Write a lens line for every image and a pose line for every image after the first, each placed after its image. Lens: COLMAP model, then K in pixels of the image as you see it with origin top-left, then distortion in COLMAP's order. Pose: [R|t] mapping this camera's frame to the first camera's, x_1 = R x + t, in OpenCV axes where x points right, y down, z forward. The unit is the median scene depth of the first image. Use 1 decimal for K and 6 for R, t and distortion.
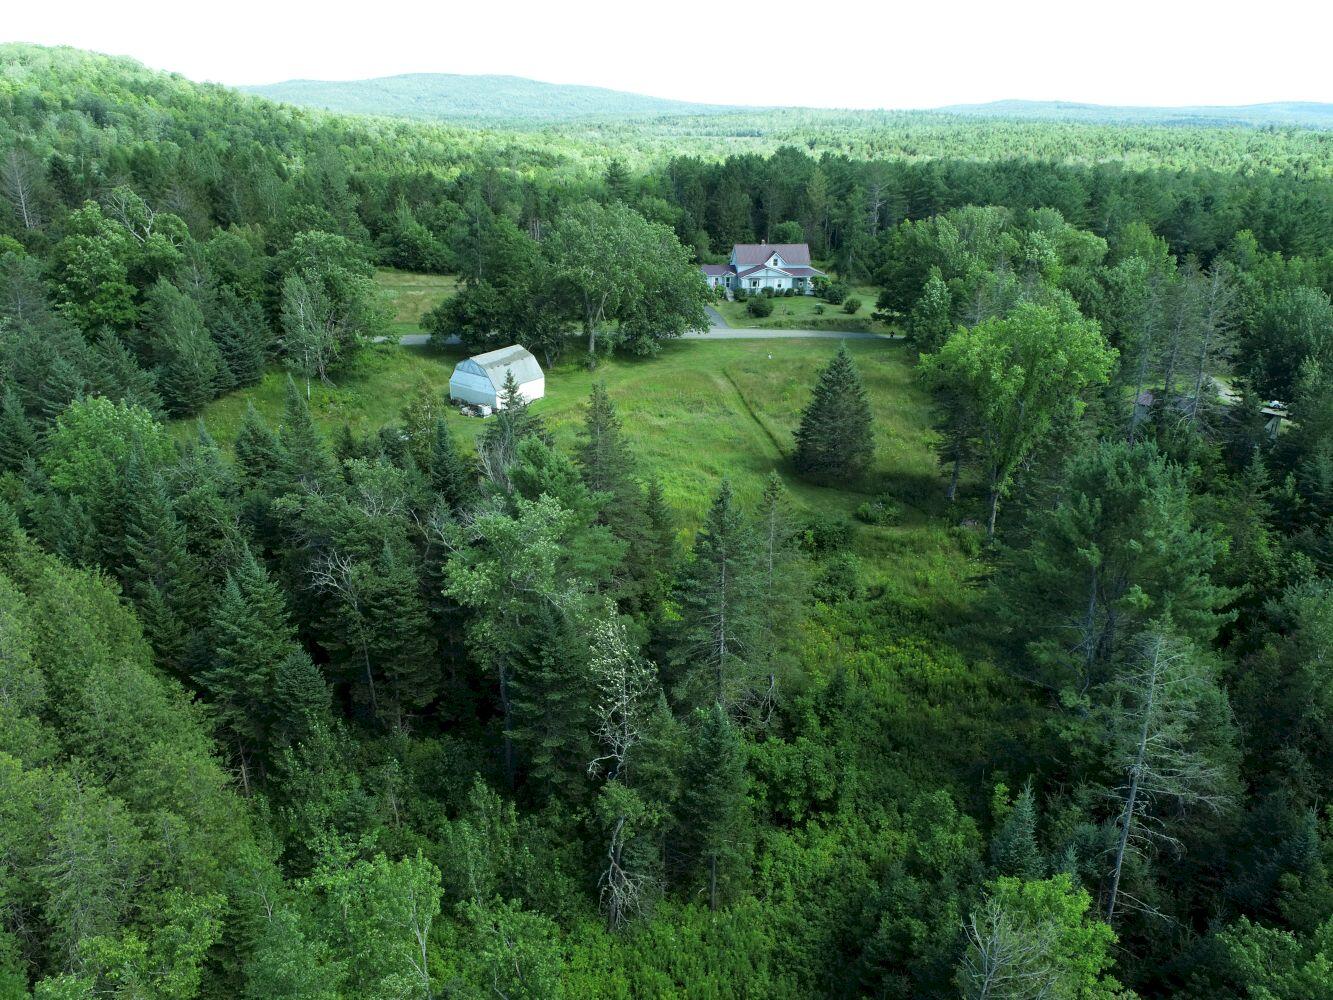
lens RADIAL K [[1010.9, 0, 666.4], [0, 1010.9, 499.0], [0, 0, 1]] dist [-0.012713, 0.006193]
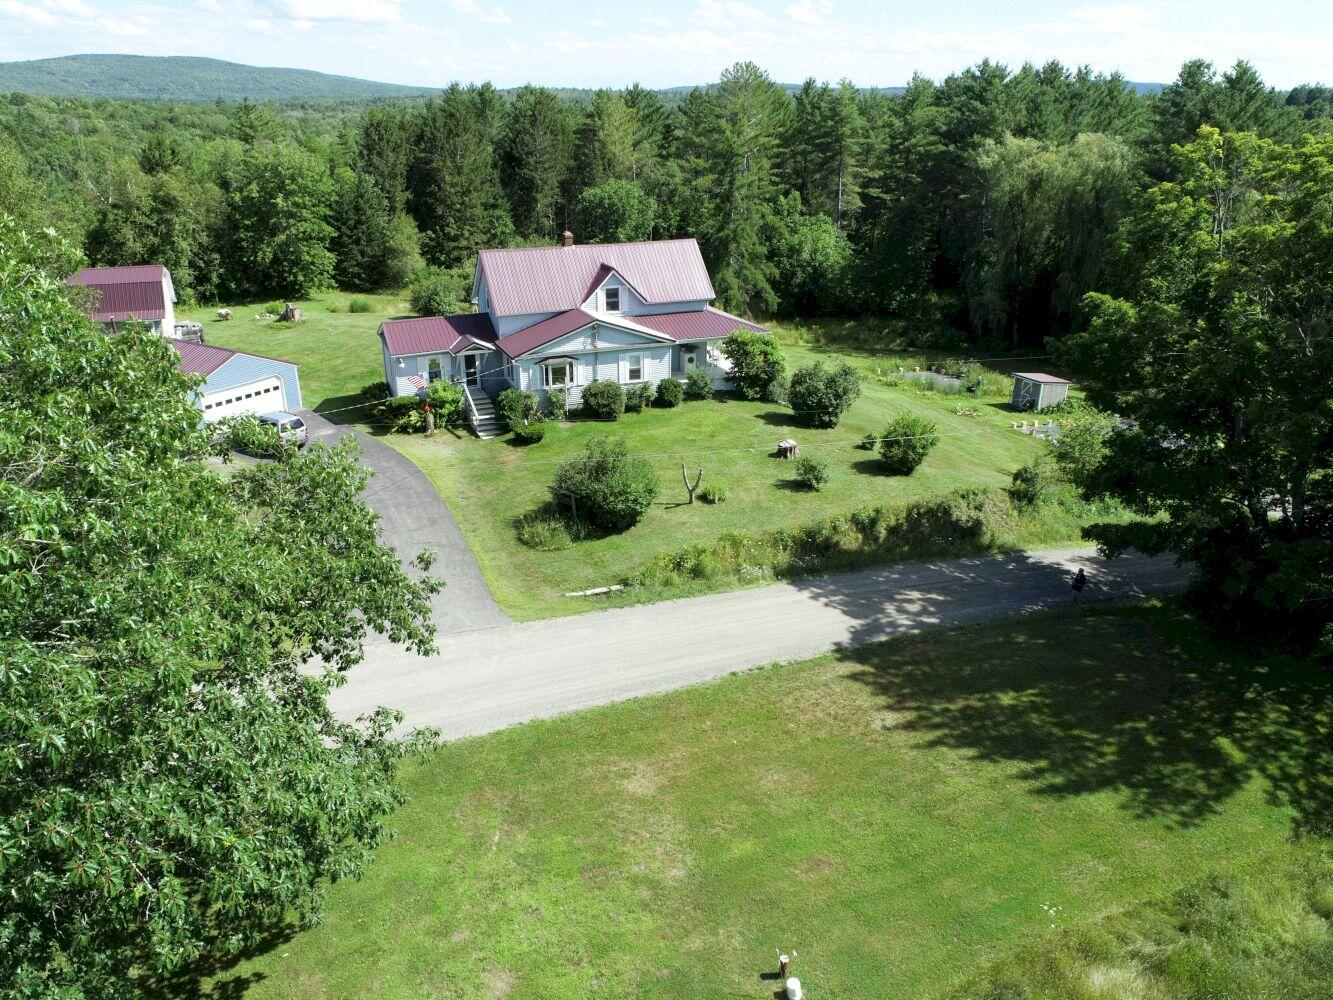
lens RADIAL K [[1010.9, 0, 665.8], [0, 1010.9, 501.0], [0, 0, 1]] dist [-0.012713, 0.006193]
pose [[0.968213, -0.098194, 0.230046, 0.043856], [0.094965, 0.995164, 0.025093, -0.176587], [-0.231397, -0.002449, 0.972856, 0.680518]]
